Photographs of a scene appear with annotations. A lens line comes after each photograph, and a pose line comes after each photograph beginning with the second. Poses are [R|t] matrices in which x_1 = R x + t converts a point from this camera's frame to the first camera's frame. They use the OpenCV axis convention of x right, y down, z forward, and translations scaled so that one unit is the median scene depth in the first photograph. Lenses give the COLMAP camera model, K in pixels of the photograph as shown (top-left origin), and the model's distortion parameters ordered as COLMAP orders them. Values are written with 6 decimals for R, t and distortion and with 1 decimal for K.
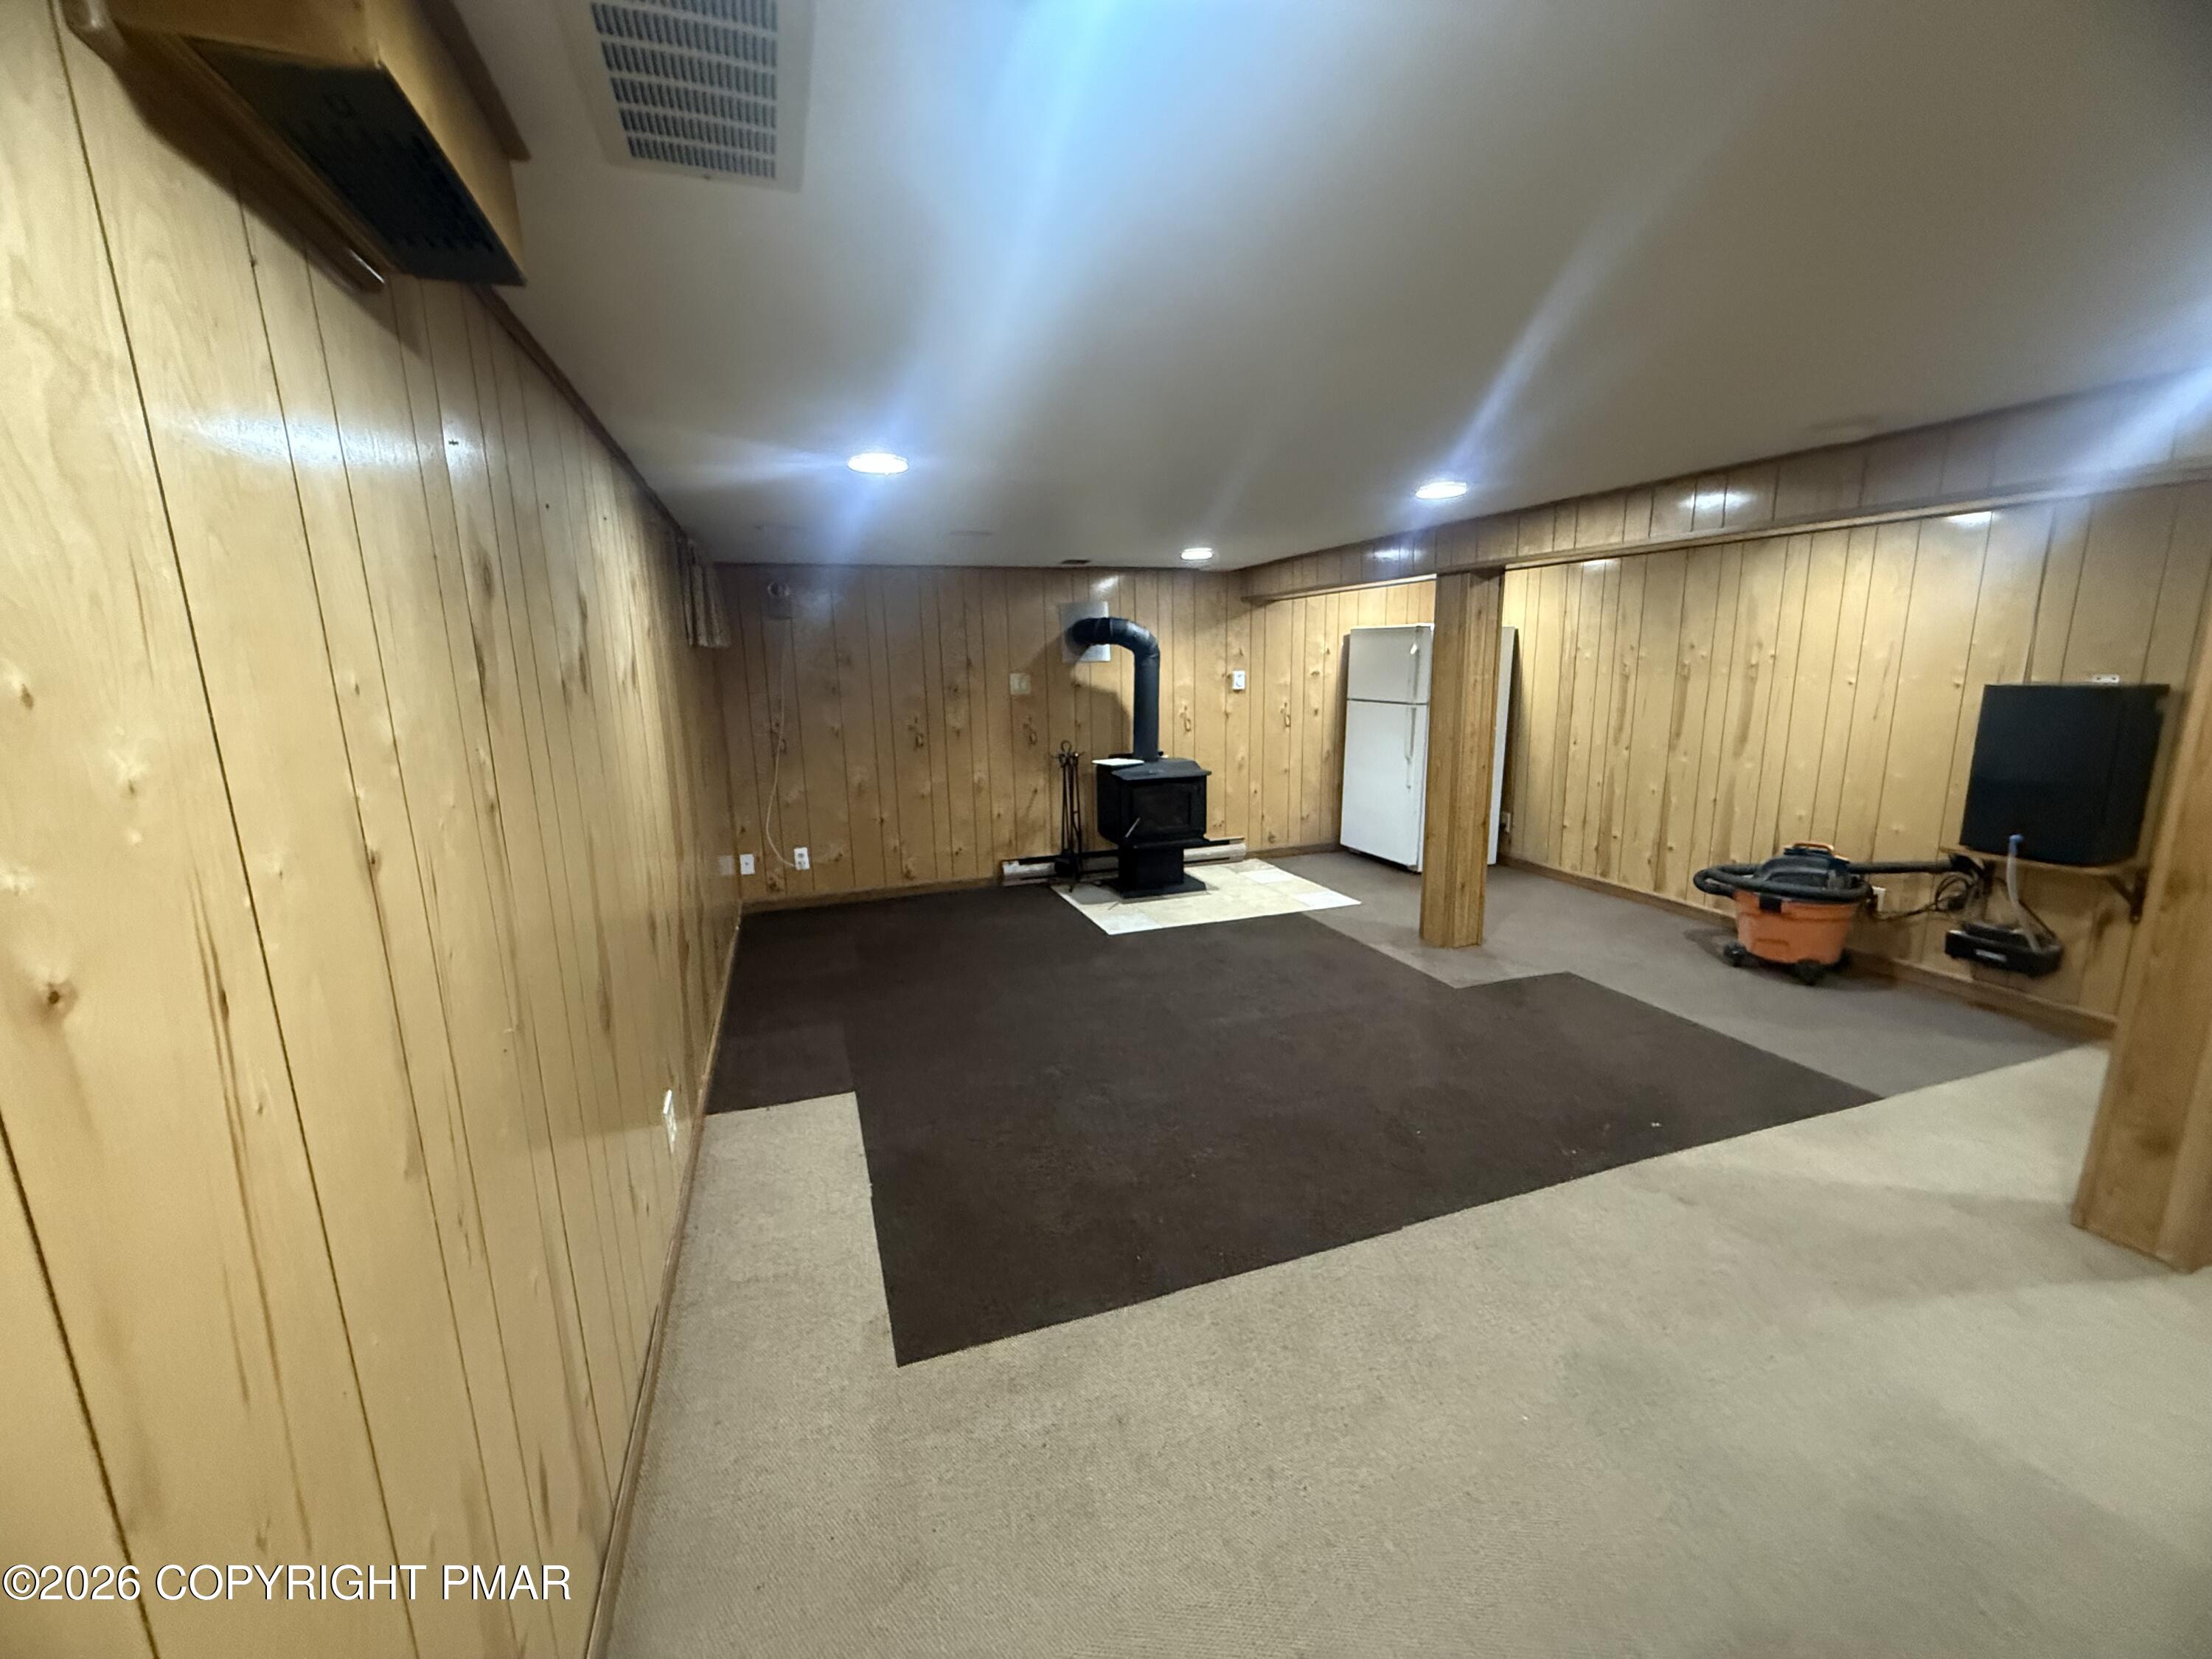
lens RADIAL K [[890.6, 0, 1096.7], [0, 890.6, 833.7], [0, 0, 1]] dist [0.001608, 0.000198]
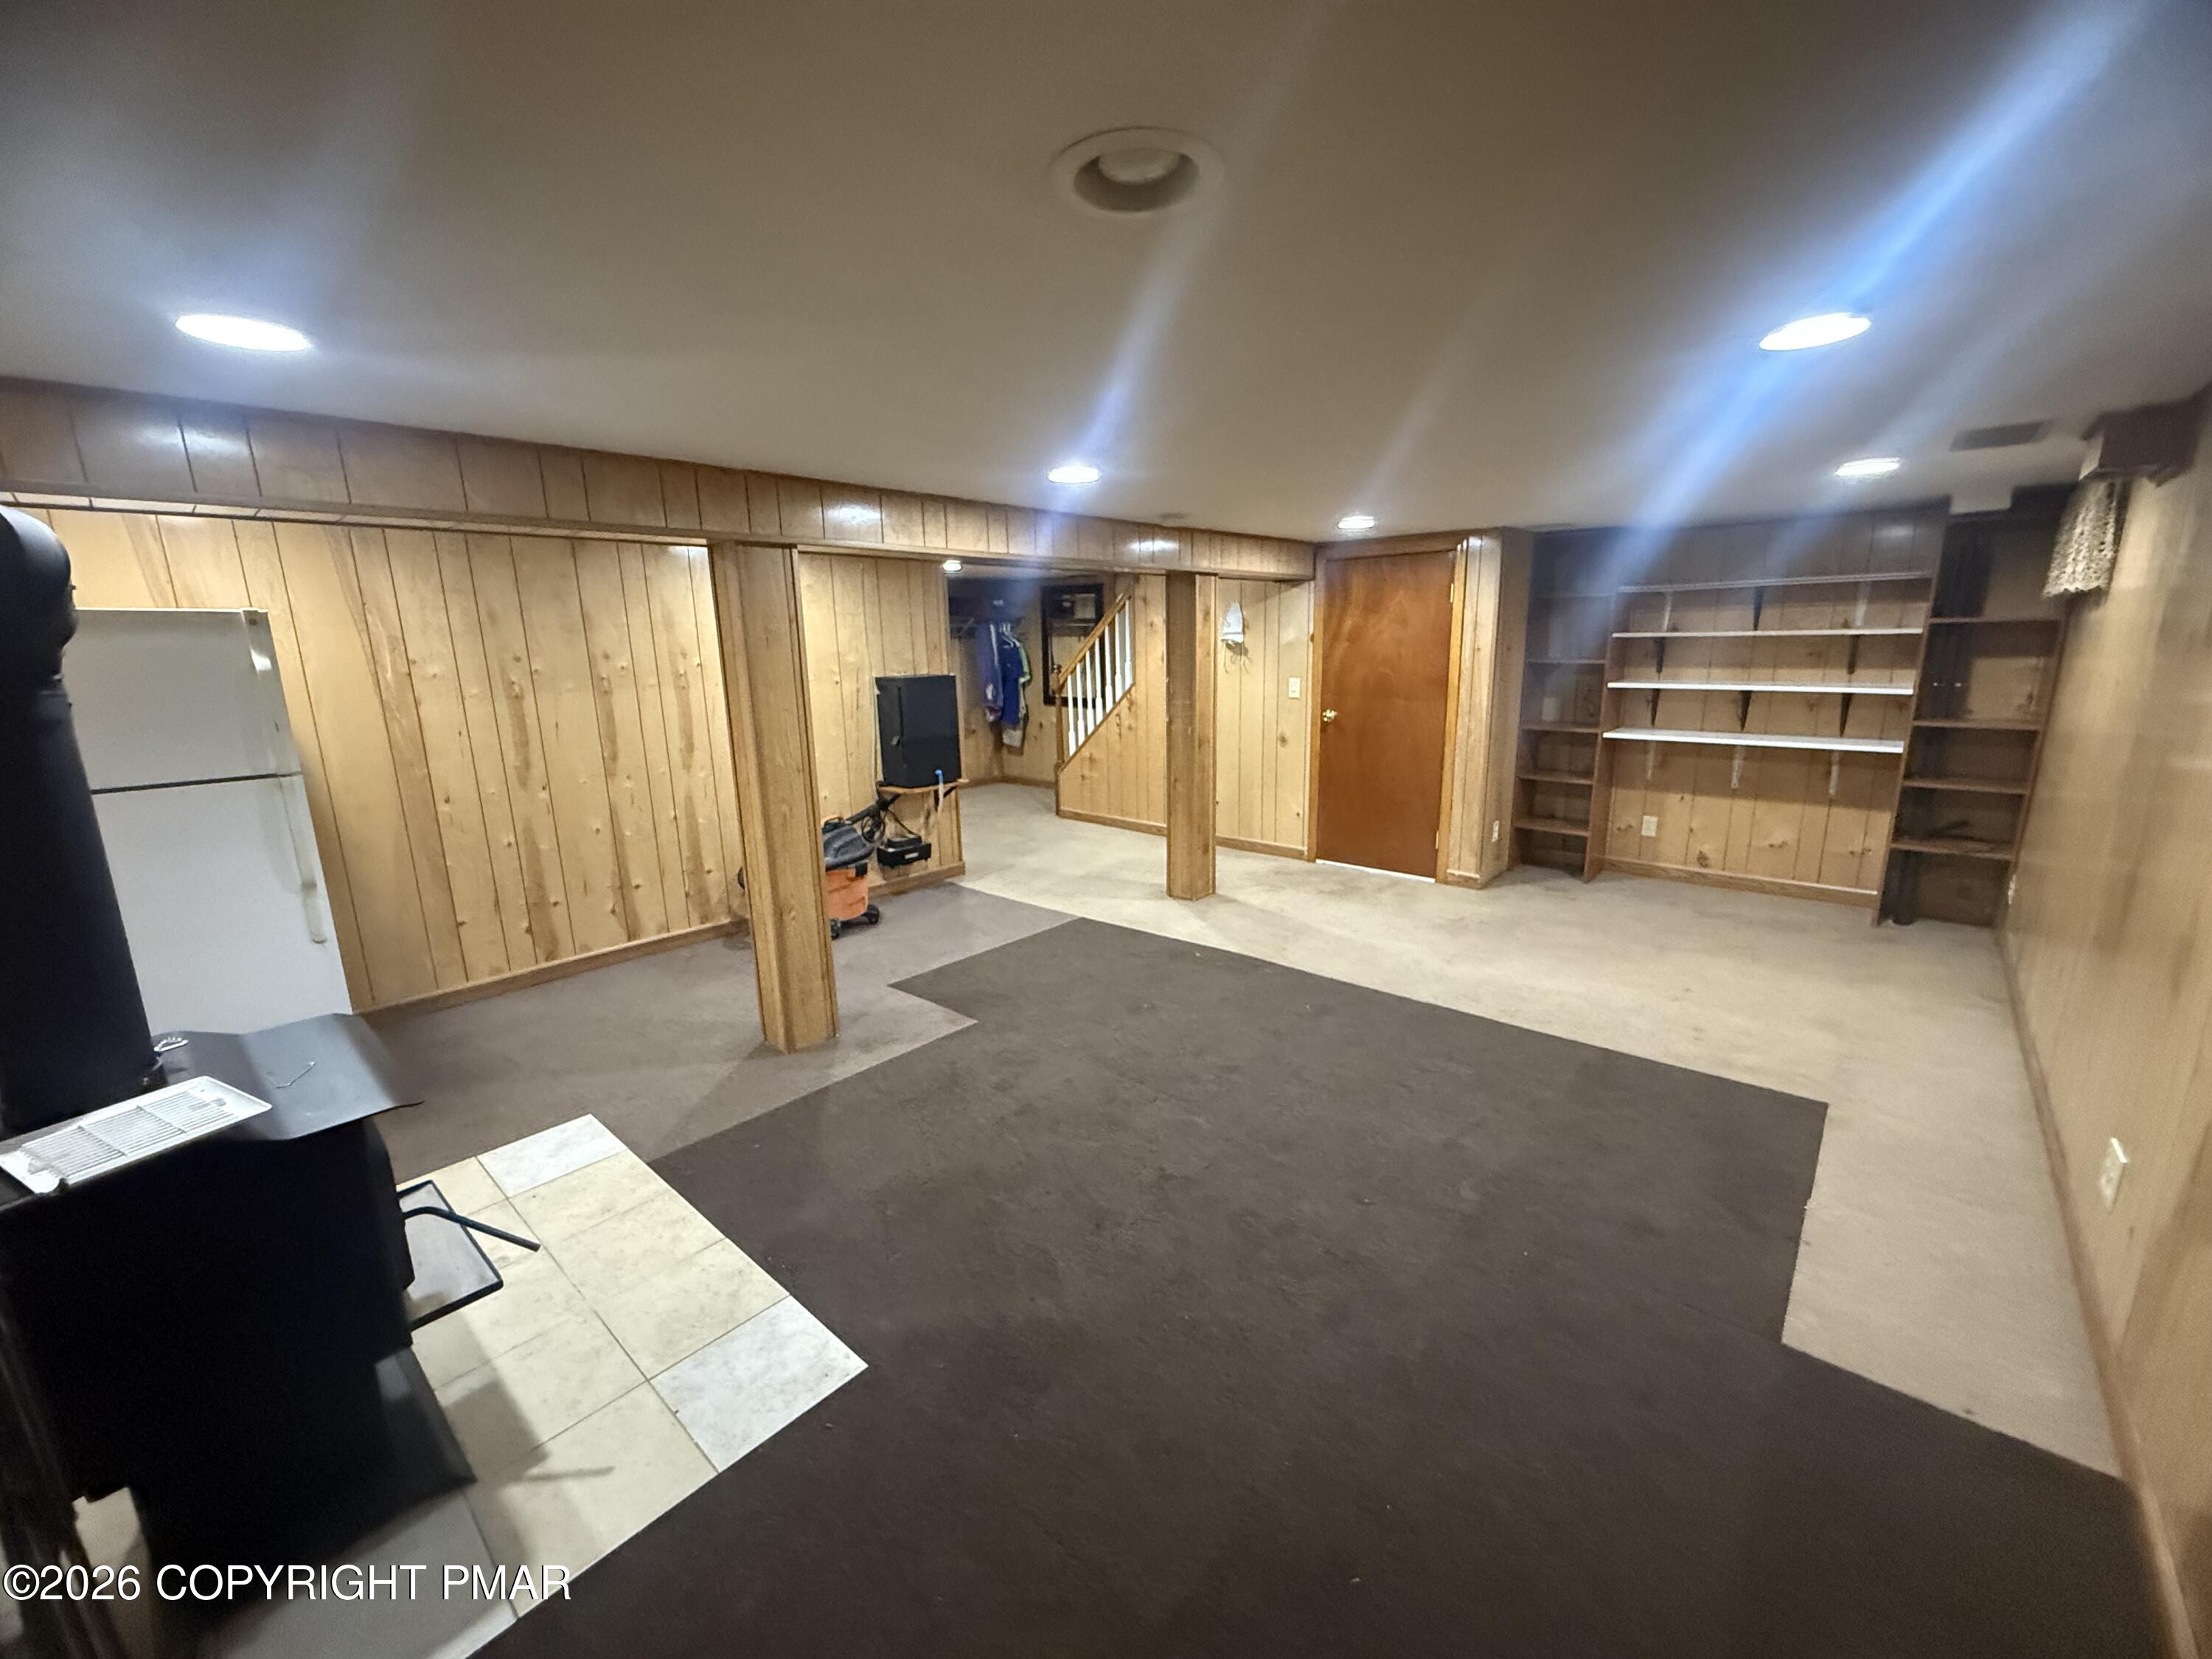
lens RADIAL K [[890.6, 0, 1096.7], [0, 890.6, 833.7], [0, 0, 1]] dist [0.001608, 0.000198]
pose [[-0.486557, -0.158298, 0.859188, -0.356045], [0.201361, 0.936650, 0.286600, -0.212218], [-0.850127, 0.312455, -0.423858, 1.075030]]
